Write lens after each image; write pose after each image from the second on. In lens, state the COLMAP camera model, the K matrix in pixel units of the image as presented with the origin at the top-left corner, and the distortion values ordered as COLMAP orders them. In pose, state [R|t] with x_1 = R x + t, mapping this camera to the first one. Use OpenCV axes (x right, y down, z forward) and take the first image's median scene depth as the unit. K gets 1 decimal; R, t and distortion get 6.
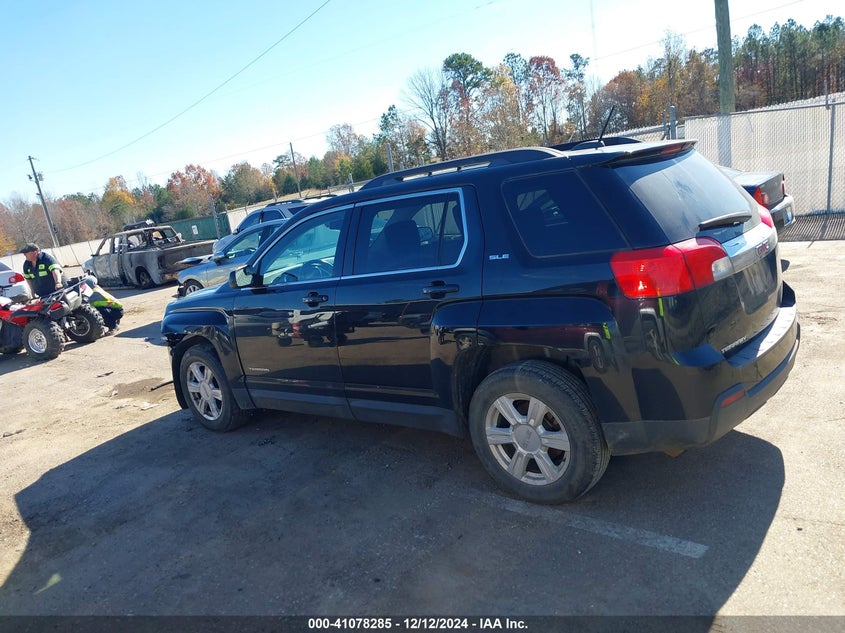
lens RADIAL K [[654.1, 0, 422.5], [0, 654.1, 316.5], [0, 0, 1]] dist [0.005648, 0.001584]
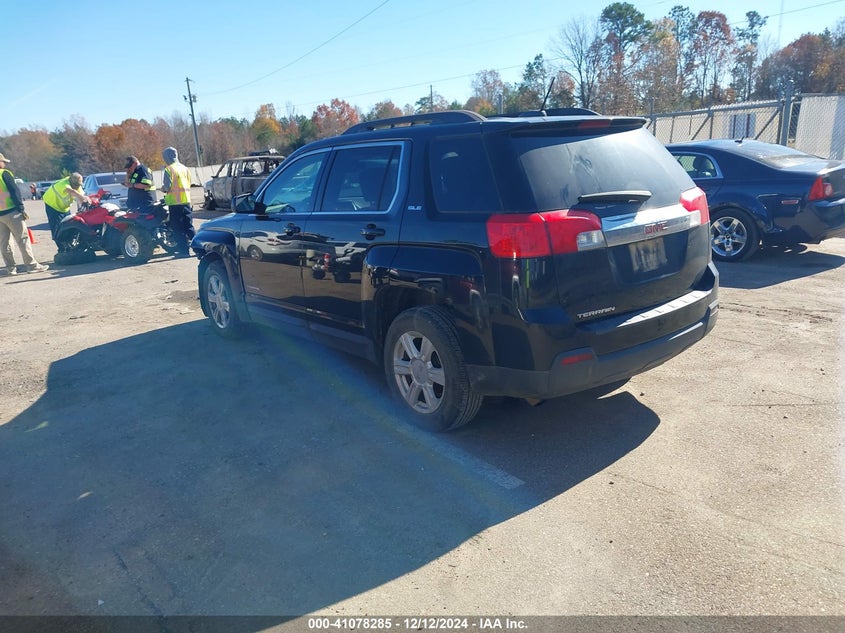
lens RADIAL K [[654.1, 0, 422.5], [0, 654.1, 316.5], [0, 0, 1]] dist [0.005648, 0.001584]
pose [[0.976936, 0.140233, -0.161031, 0.293225], [-0.128183, 0.988273, 0.082978, -0.002169], [0.170779, -0.060423, 0.983455, -0.091999]]
